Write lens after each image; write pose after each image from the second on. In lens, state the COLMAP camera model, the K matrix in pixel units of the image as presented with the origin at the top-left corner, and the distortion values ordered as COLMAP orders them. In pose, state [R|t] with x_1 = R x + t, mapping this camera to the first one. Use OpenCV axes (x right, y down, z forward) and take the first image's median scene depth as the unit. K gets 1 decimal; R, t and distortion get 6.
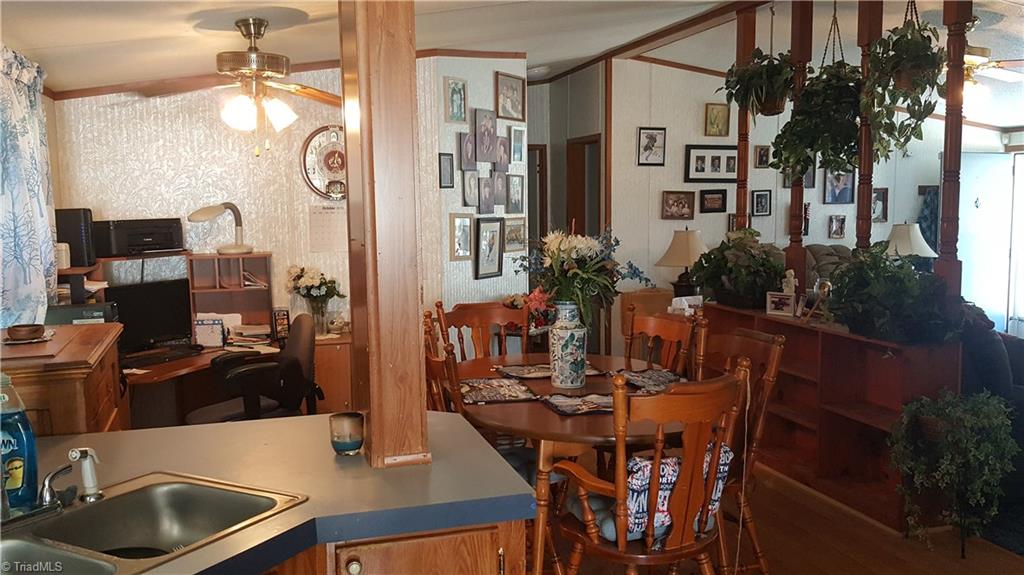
lens RADIAL K [[915.9, 0, 512.9], [0, 915.9, 289.7], [0, 0, 1]] dist [0.097162, -0.086561]
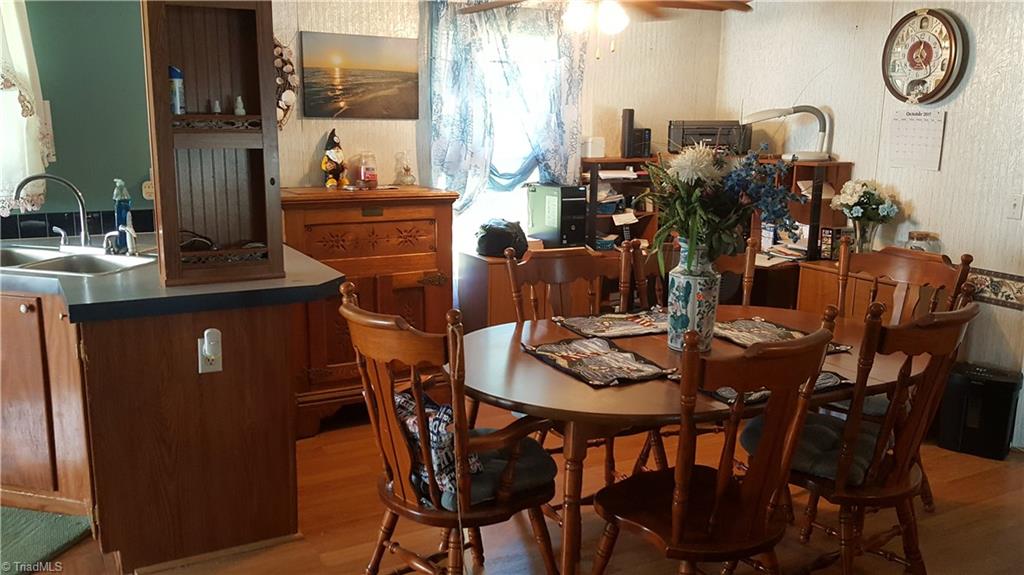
lens RADIAL K [[915.9, 0, 515.2], [0, 915.9, 288.3], [0, 0, 1]] dist [0.097162, -0.086561]
pose [[0.185659, 0.200262, -0.961991, 0.775970], [-0.112731, 0.976888, 0.181606, -0.068367], [0.976126, 0.074729, 0.203943, 0.706584]]
